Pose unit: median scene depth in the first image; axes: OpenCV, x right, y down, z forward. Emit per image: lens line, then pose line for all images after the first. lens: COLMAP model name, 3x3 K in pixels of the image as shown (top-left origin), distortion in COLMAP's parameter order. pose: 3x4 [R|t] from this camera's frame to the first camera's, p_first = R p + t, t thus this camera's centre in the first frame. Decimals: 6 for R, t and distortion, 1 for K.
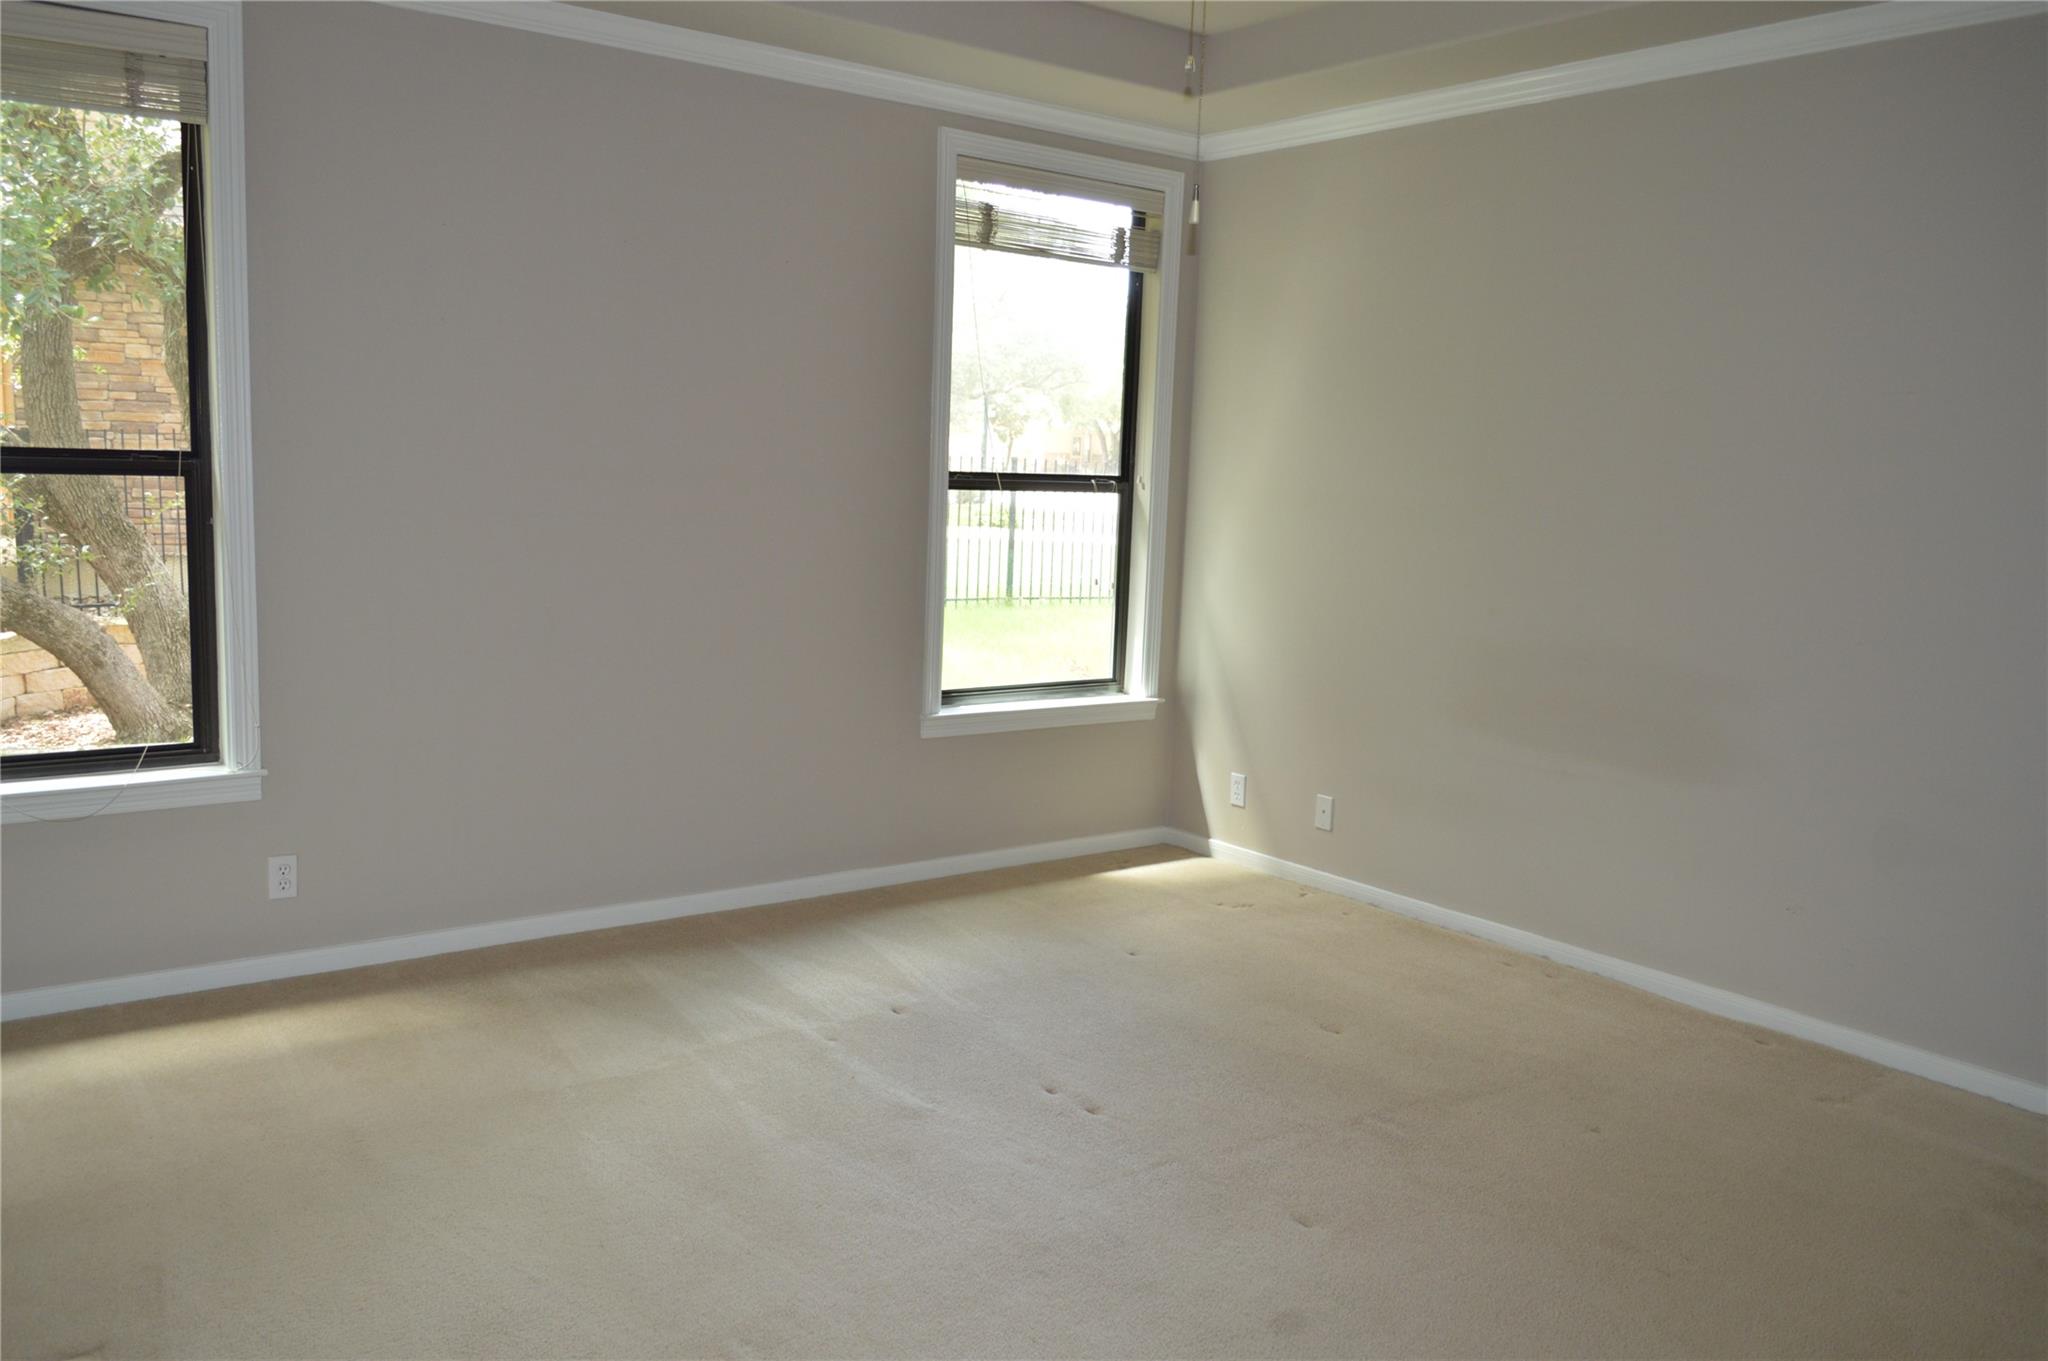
lens RADIAL K [[1616.2, 0, 1024.0], [0, 1616.2, 680.5], [0, 0, 1]] dist [-0.006373, 0.002701]
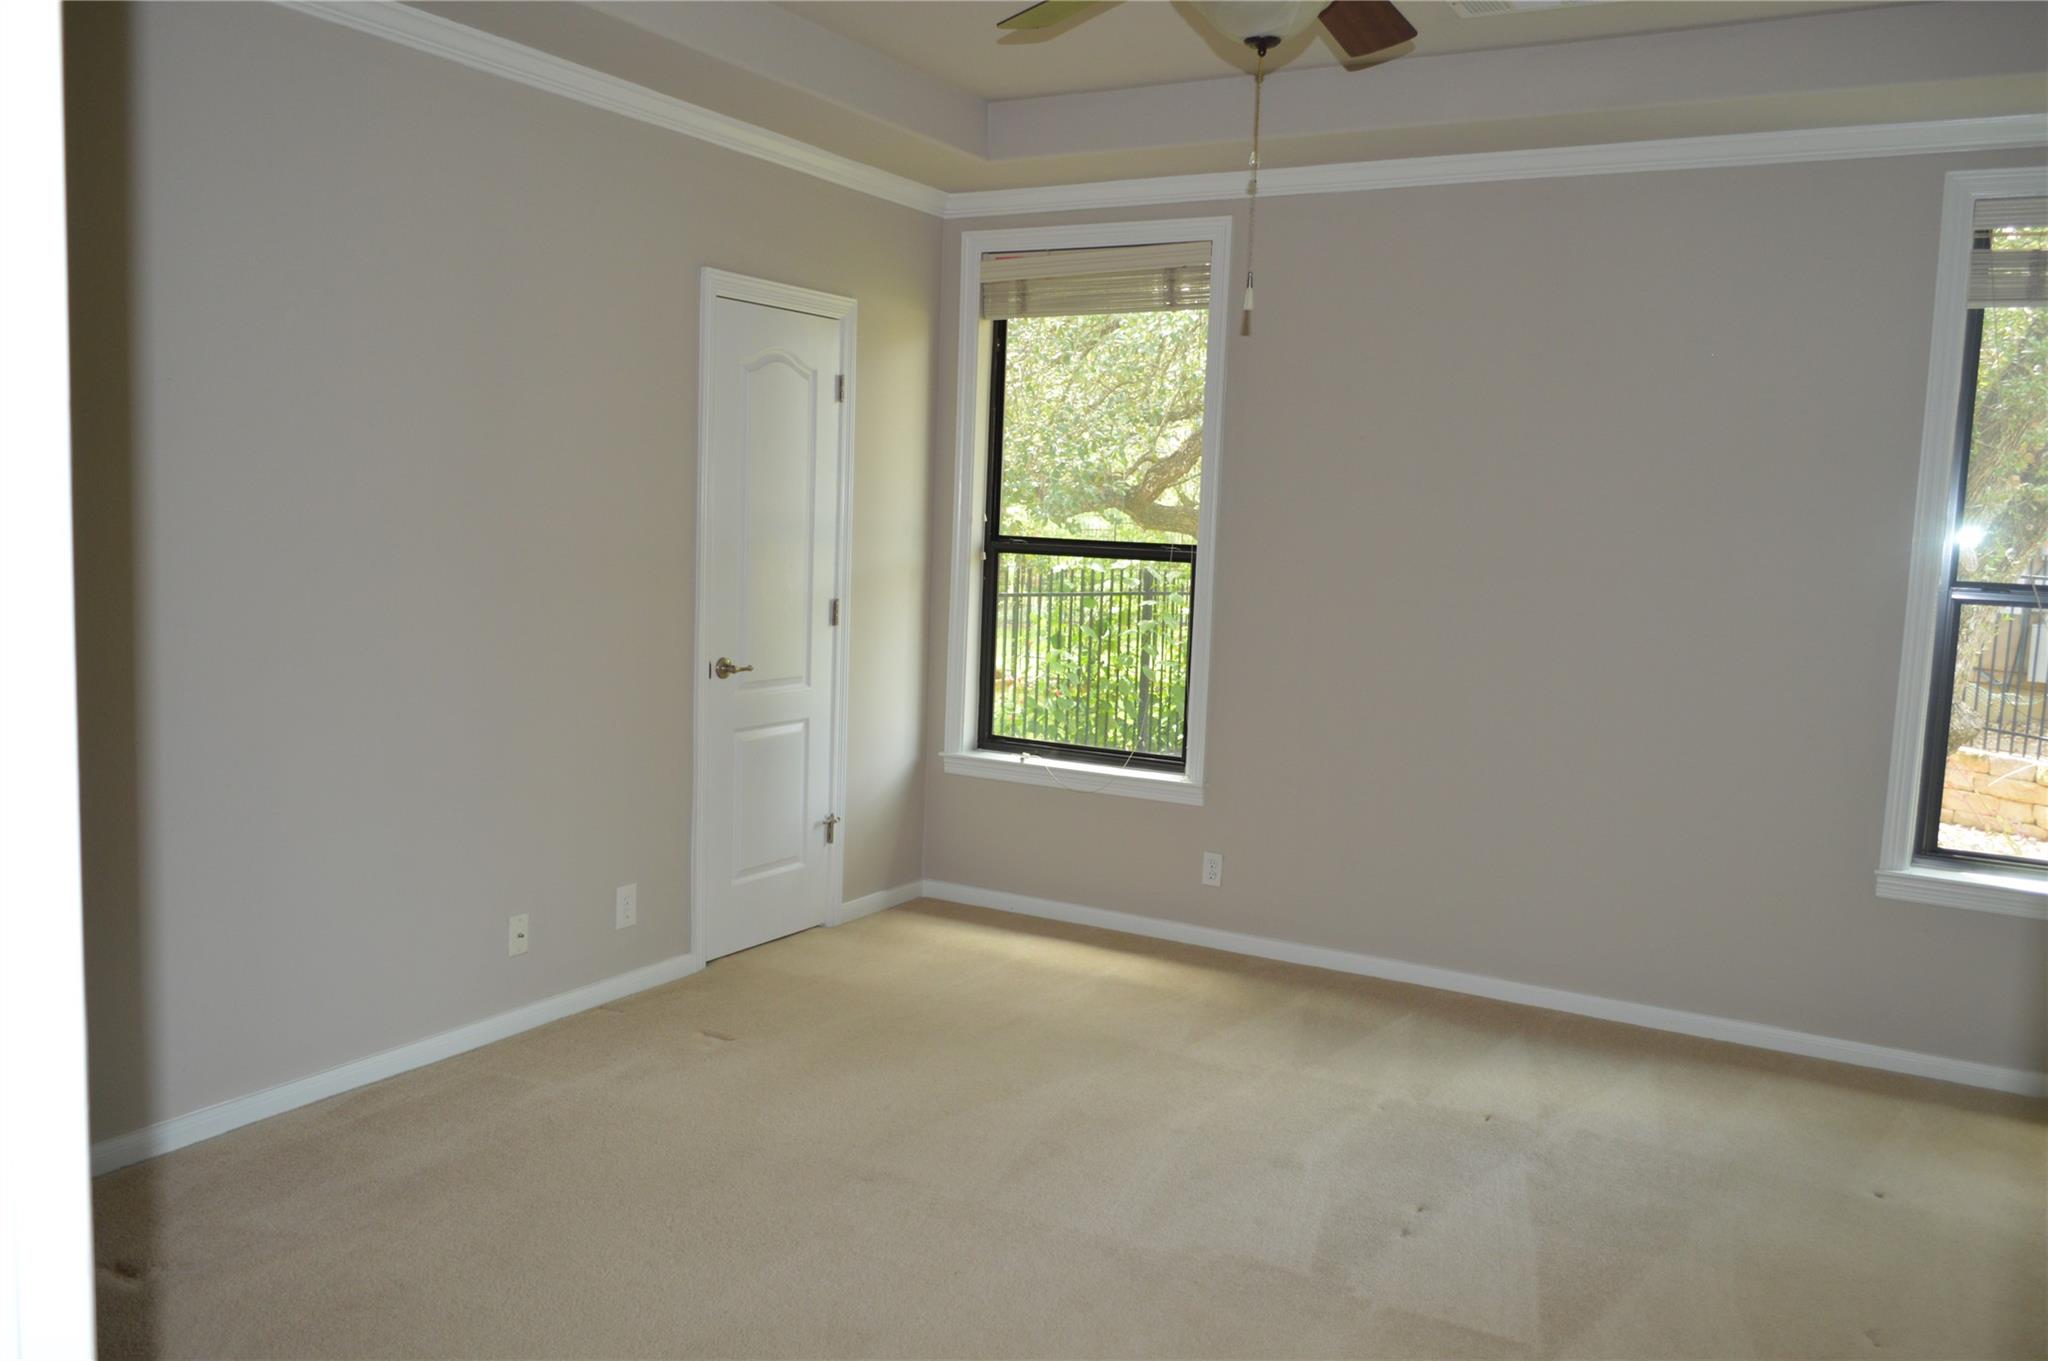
lens RADIAL K [[1616.2, 0, 1024.0], [0, 1616.2, 680.5], [0, 0, 1]] dist [-0.006373, 0.002701]
pose [[0.398541, 0.079655, -0.913685, 0.693371], [-0.156055, 0.987584, 0.018027, -0.030068], [0.903777, 0.135400, 0.406023, 0.326989]]
